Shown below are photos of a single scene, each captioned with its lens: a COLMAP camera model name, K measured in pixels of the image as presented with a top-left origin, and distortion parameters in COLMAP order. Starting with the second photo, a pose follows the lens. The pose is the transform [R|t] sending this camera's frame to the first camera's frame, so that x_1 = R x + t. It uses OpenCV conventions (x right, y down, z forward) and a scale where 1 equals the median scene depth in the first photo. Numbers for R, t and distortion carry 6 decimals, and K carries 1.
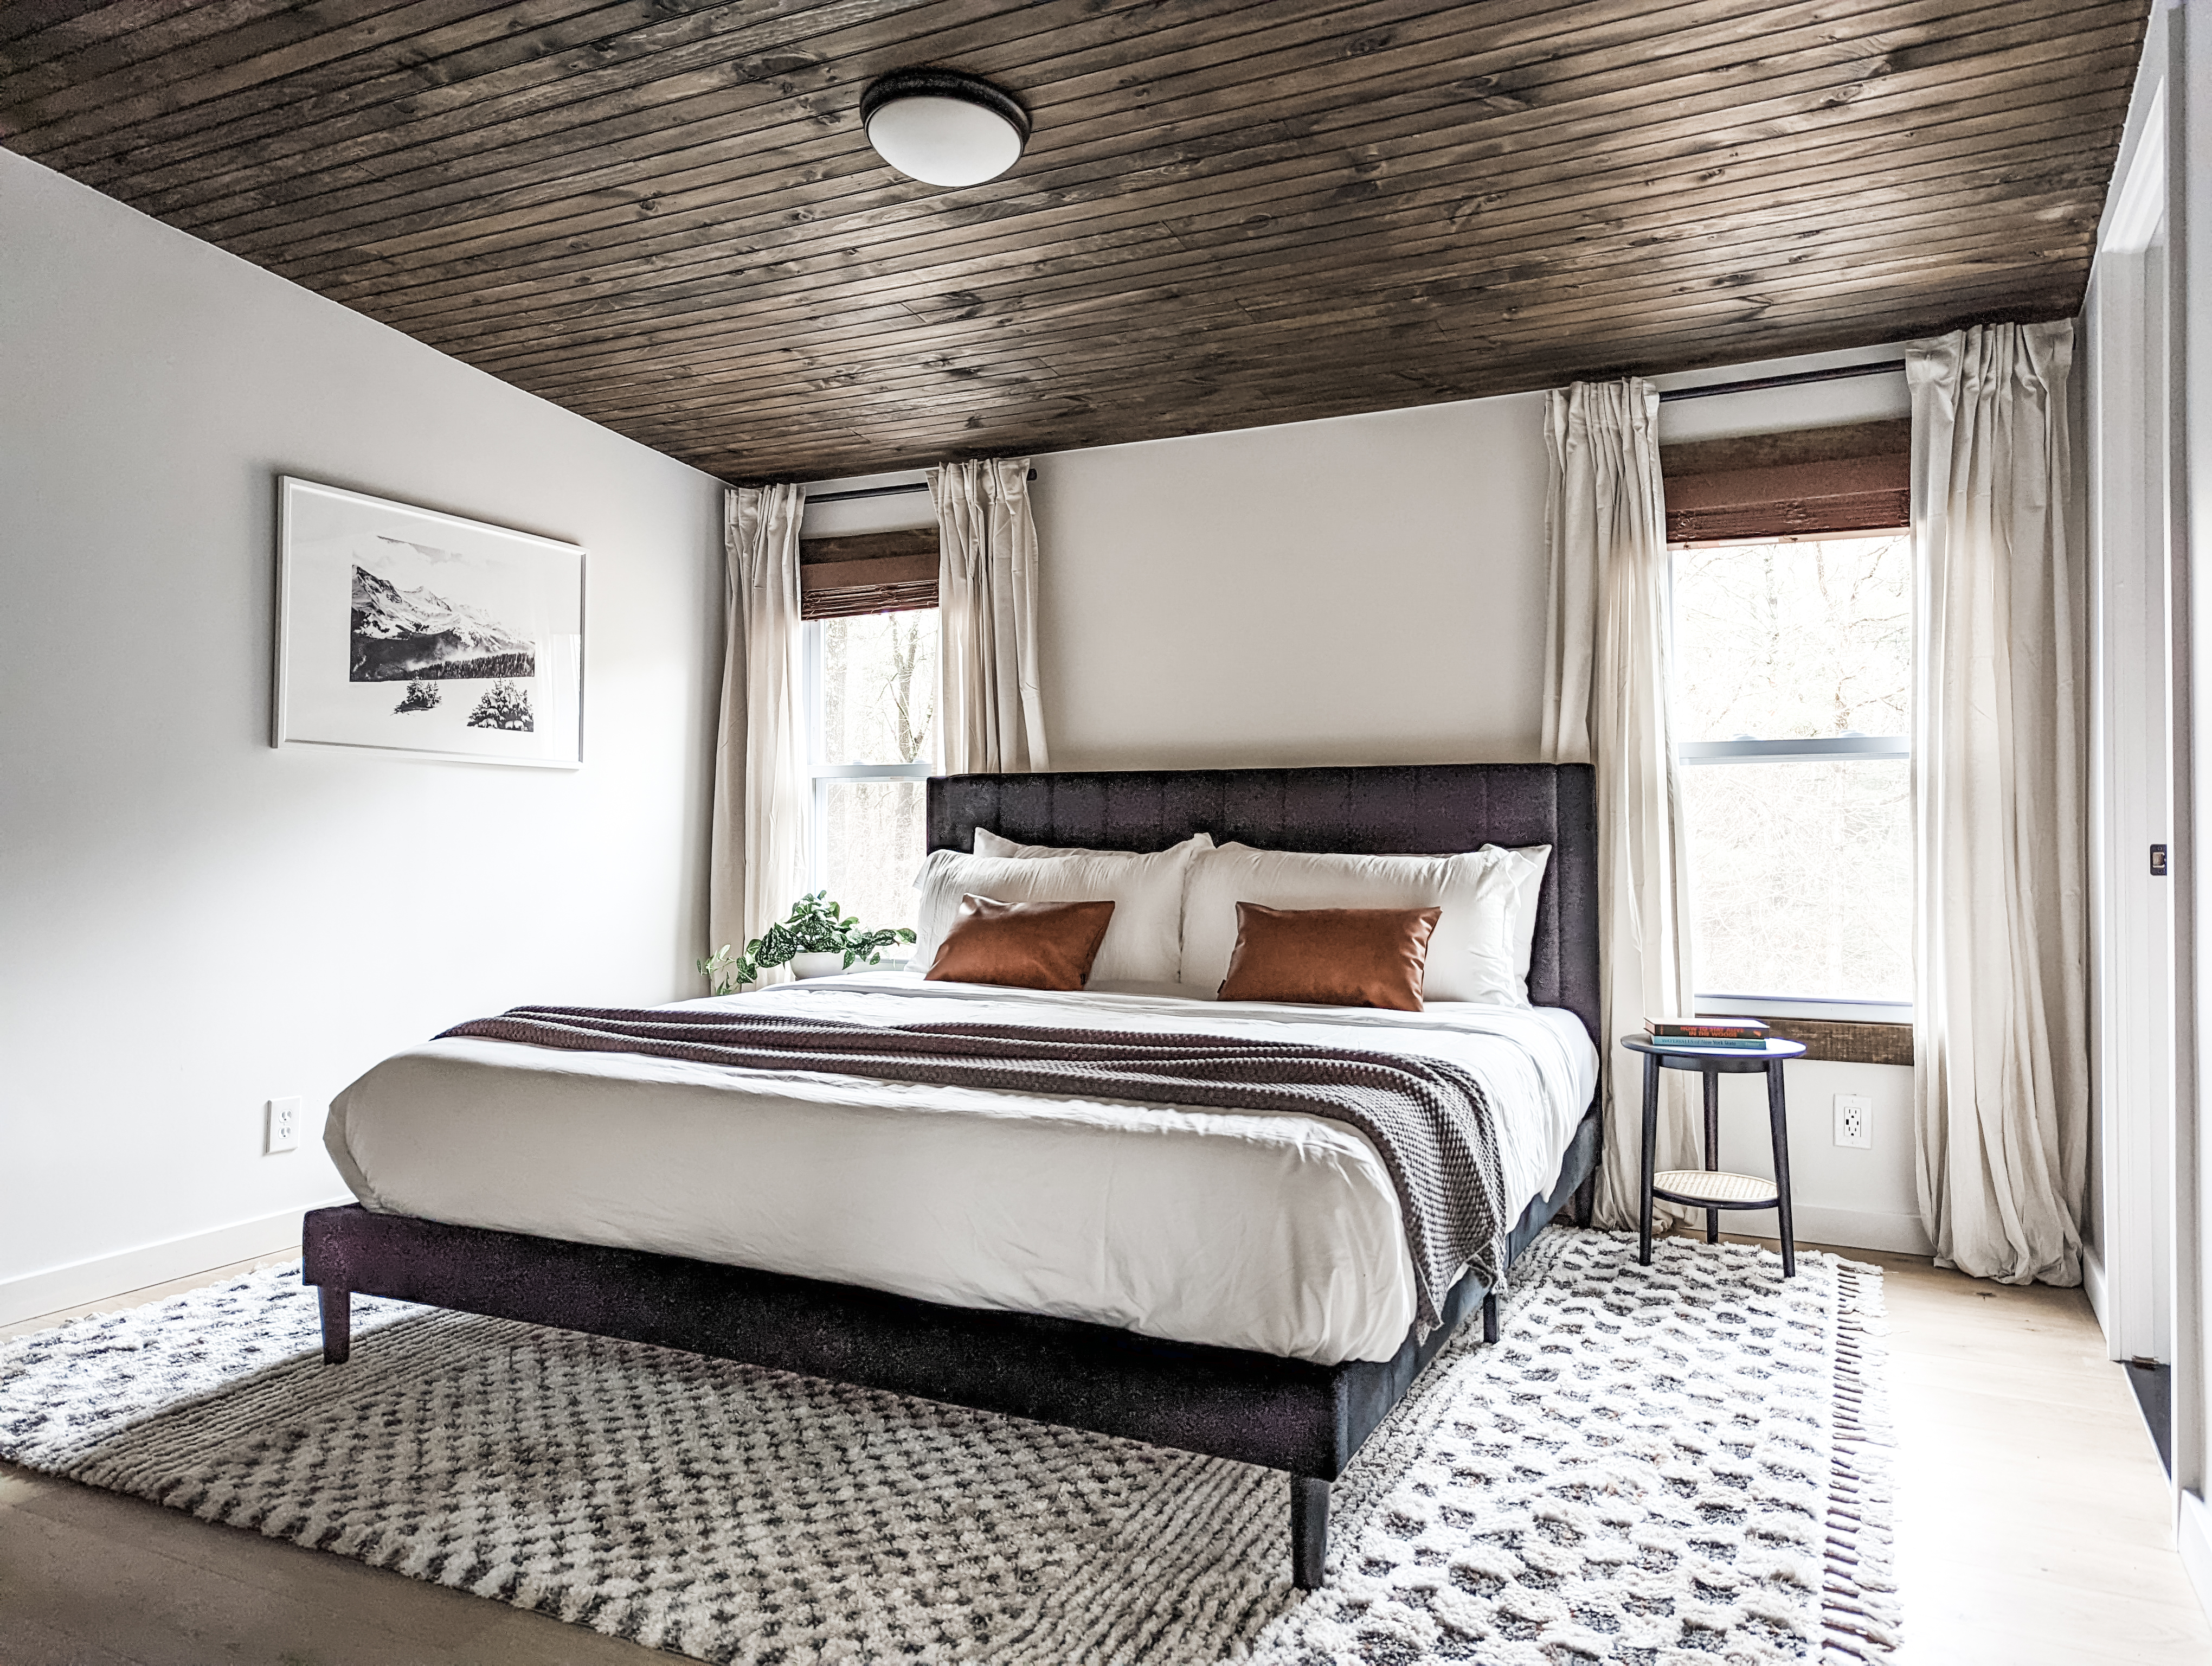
lens RADIAL K [[1558.6, 0, 1108.7], [0, 1558.6, 804.7], [0, 0, 1]] dist [0.045053, -0.001902]
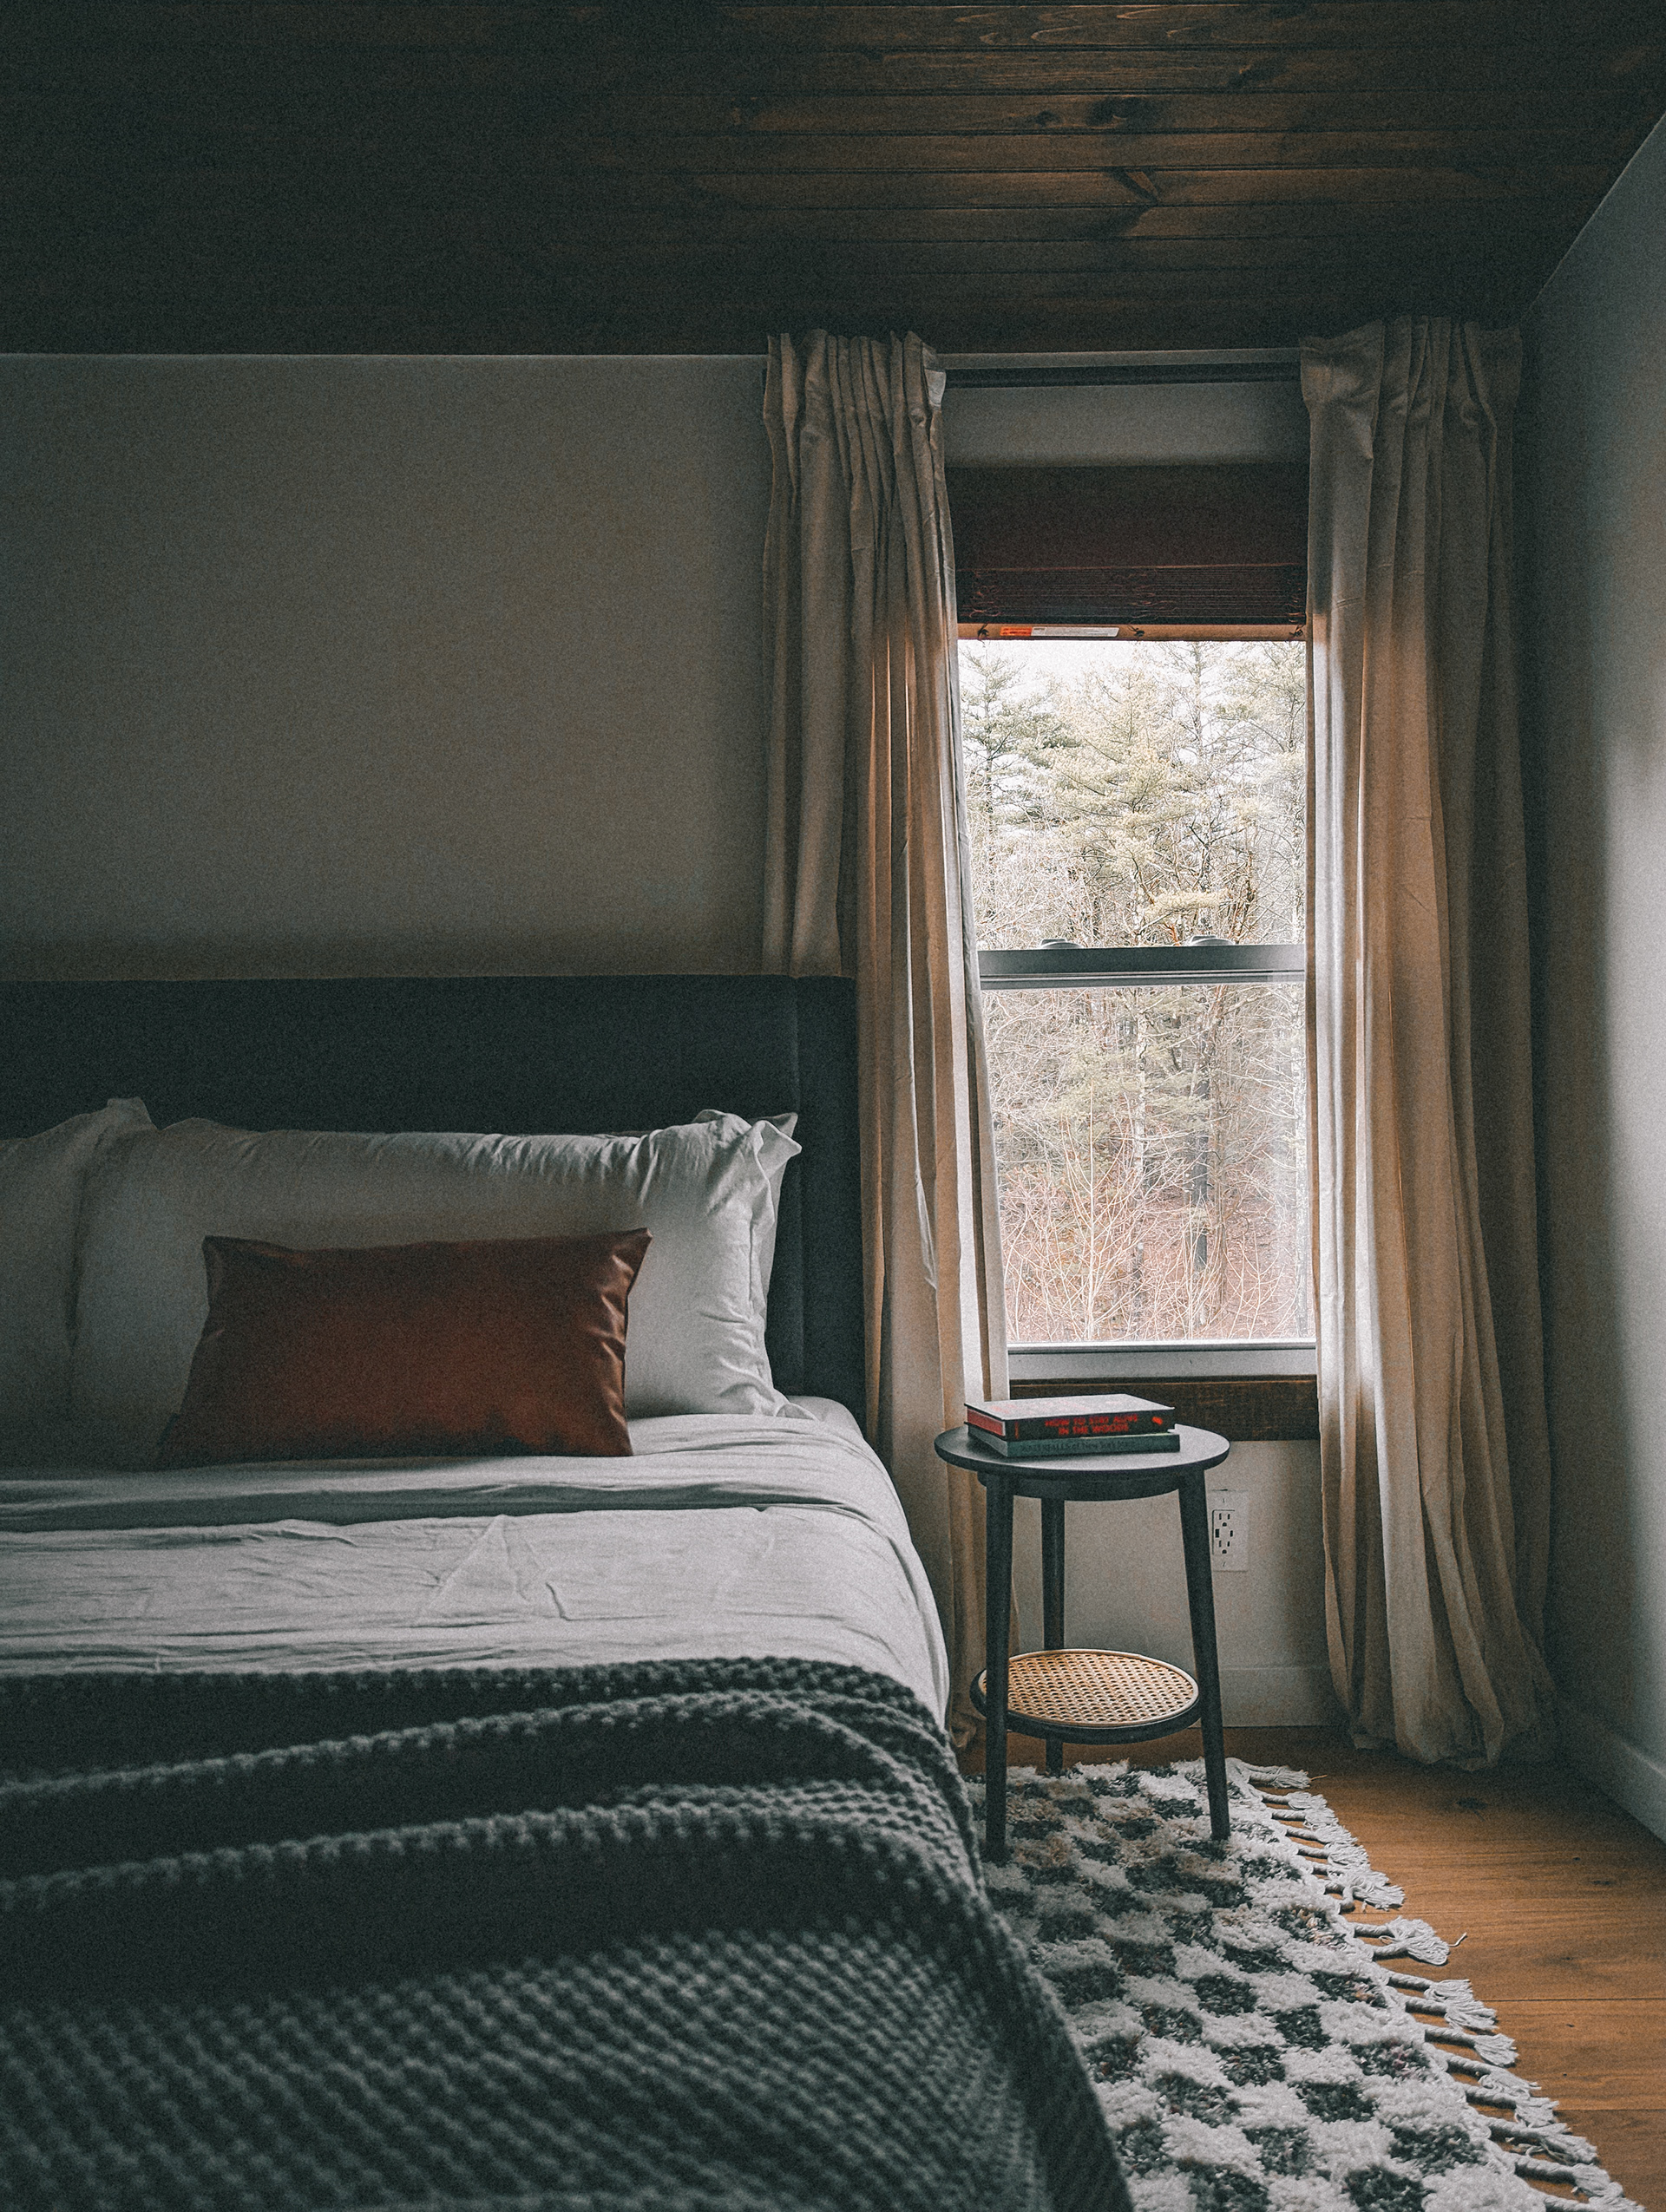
lens RADIAL K [[1558.6, 0, 857.2], [0, 1558.6, 1117.8], [0, 0, 1]] dist [0.045053, -0.001902]
pose [[0.885602, -0.004256, 0.464426, 0.037282], [0.006415, 0.999975, -0.003068, 0.030177], [-0.464401, 0.005697, 0.885607, 0.495687]]
